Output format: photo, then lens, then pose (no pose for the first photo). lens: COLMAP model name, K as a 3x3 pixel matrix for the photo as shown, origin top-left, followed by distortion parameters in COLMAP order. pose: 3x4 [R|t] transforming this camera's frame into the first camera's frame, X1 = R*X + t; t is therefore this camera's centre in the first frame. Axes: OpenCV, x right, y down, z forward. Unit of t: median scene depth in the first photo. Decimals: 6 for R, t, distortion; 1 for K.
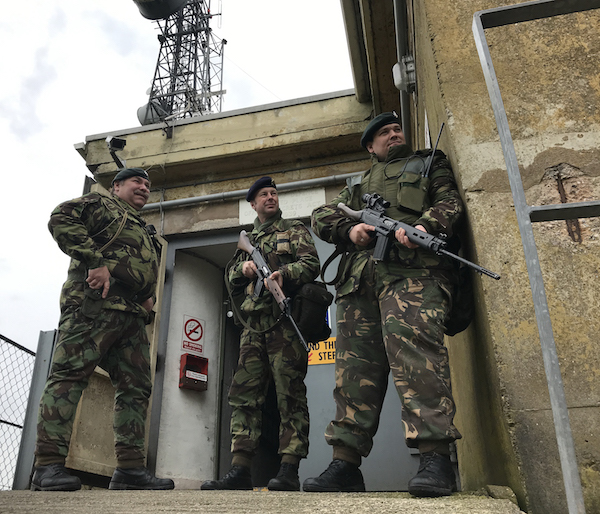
lens RADIAL K [[553.6, 0, 300.0], [0, 553.6, 257.0], [0, 0, 1]] dist [0.065679, -0.121222]
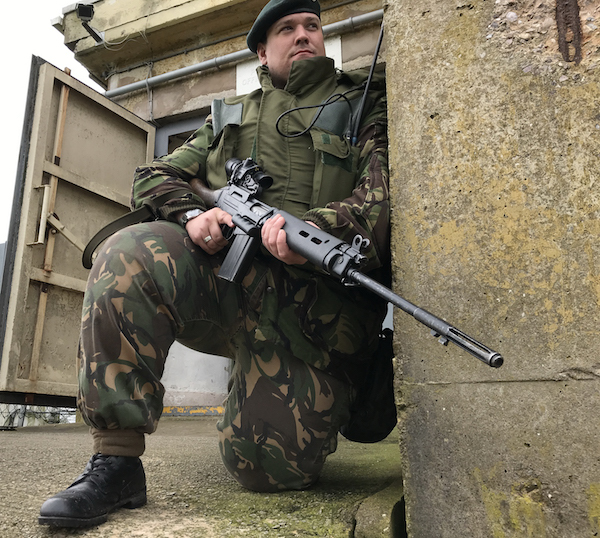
lens RADIAL K [[570.0, 0, 300.0], [0, 570.0, 269.0], [0, 0, 1]] dist [-0.004565, 0.013031]
pose [[0.976873, -0.039846, -0.210076, 0.347685], [0.087415, 0.971051, 0.222303, 0.020310], [0.195137, -0.235525, 0.952076, 0.391960]]
